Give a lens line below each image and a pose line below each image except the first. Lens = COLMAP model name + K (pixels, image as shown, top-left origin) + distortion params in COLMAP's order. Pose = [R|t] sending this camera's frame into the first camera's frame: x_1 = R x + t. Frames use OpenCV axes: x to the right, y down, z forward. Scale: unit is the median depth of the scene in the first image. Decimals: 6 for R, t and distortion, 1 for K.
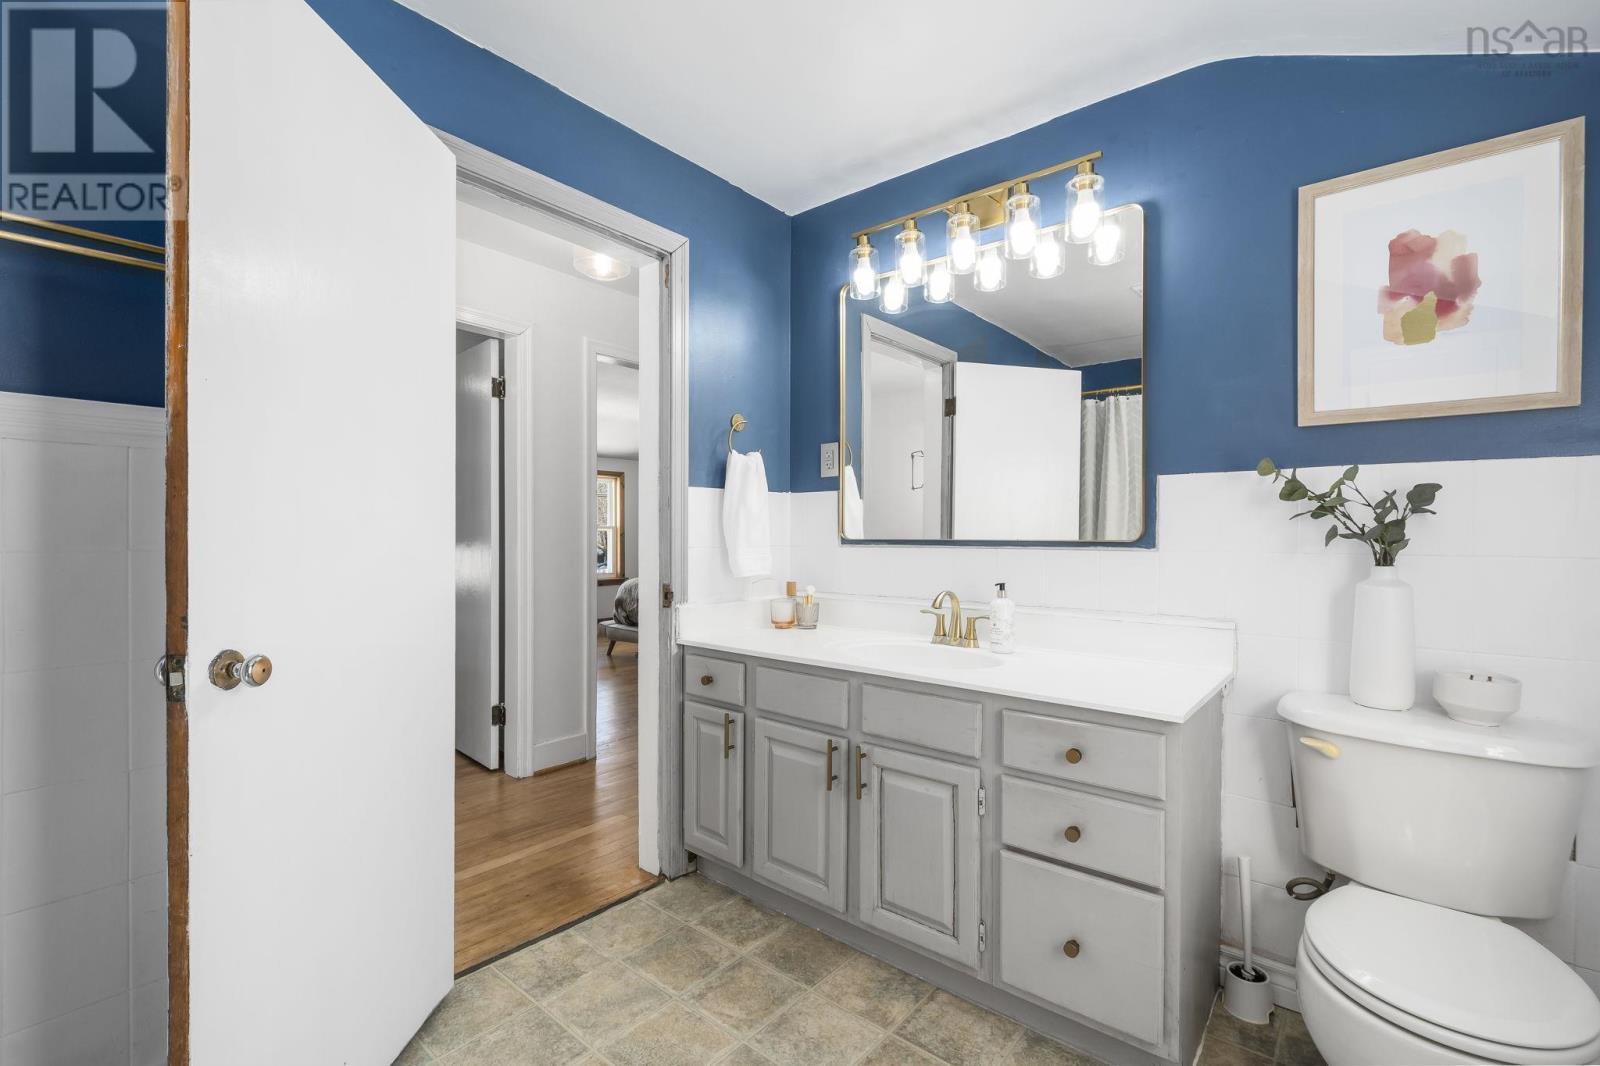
lens RADIAL K [[705.1, 0, 815.1], [0, 705.1, 529.7], [0, 0, 1]] dist [0.009173, -0.009207]
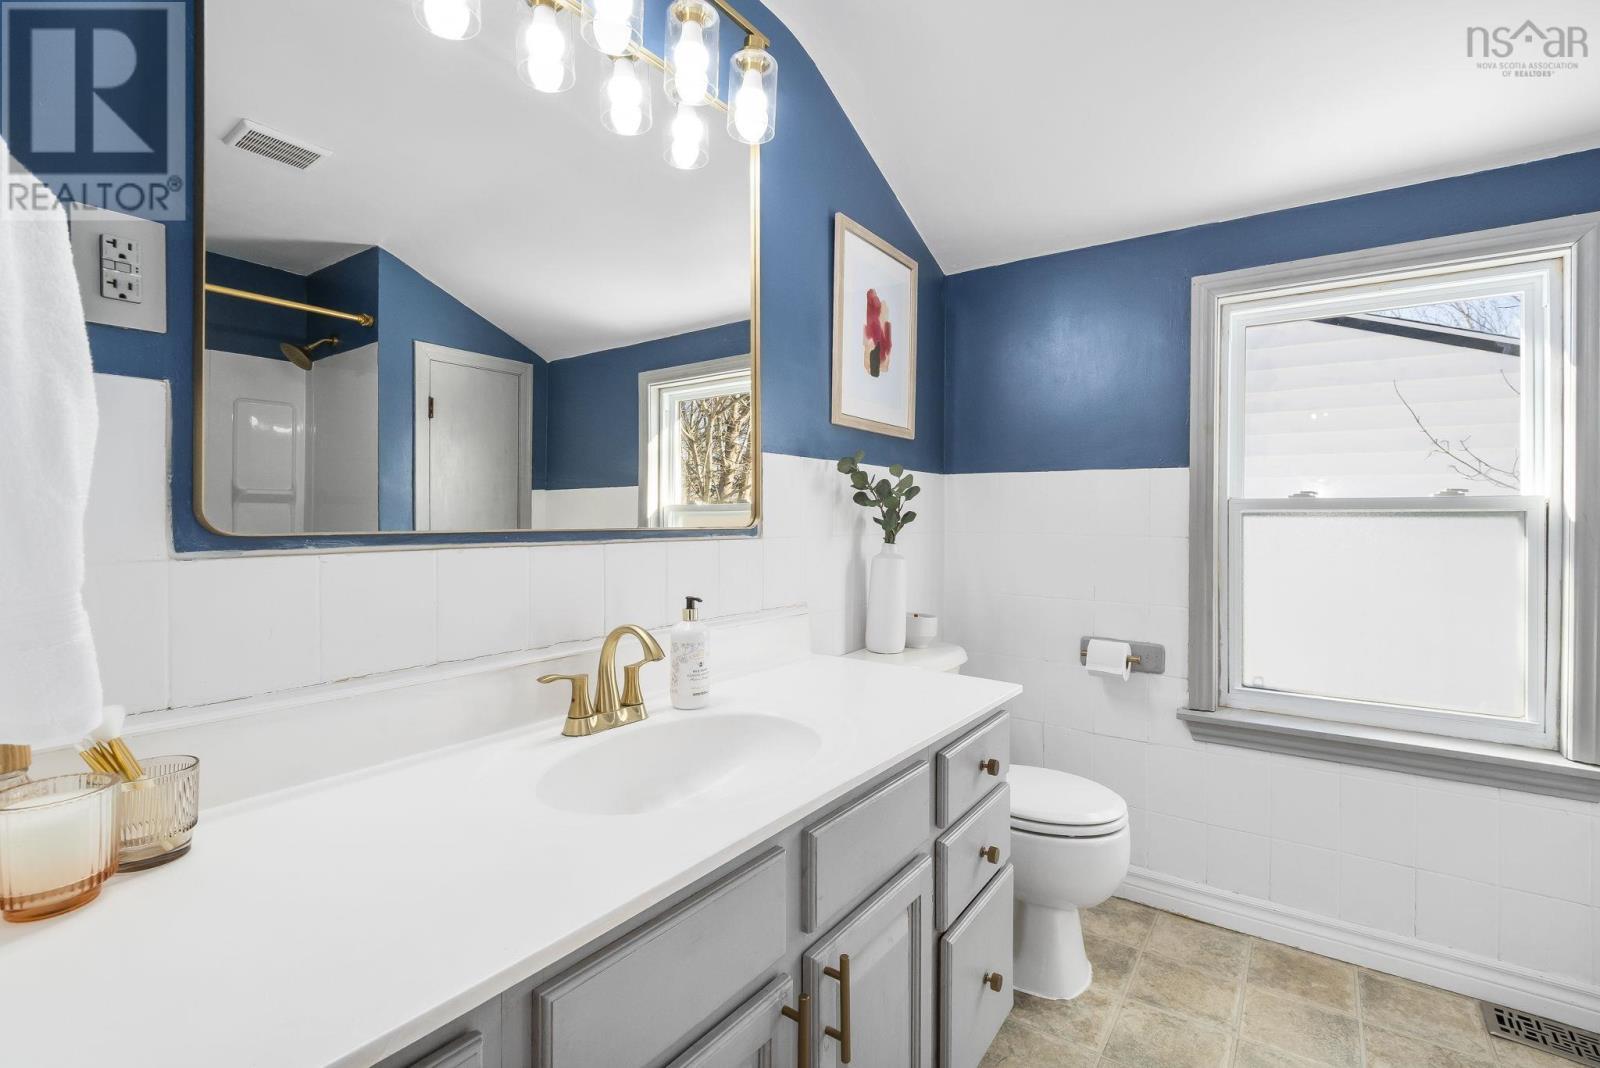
lens RADIAL K [[705.1, 0, 815.1], [0, 705.1, 530.7], [0, 0, 1]] dist [0.009173, -0.009207]
pose [[-0.060329, -0.015651, 0.998056, -0.453918], [-0.000755, 0.999877, 0.015634, 0.007633], [-0.998178, 0.000190, -0.060334, 1.137042]]
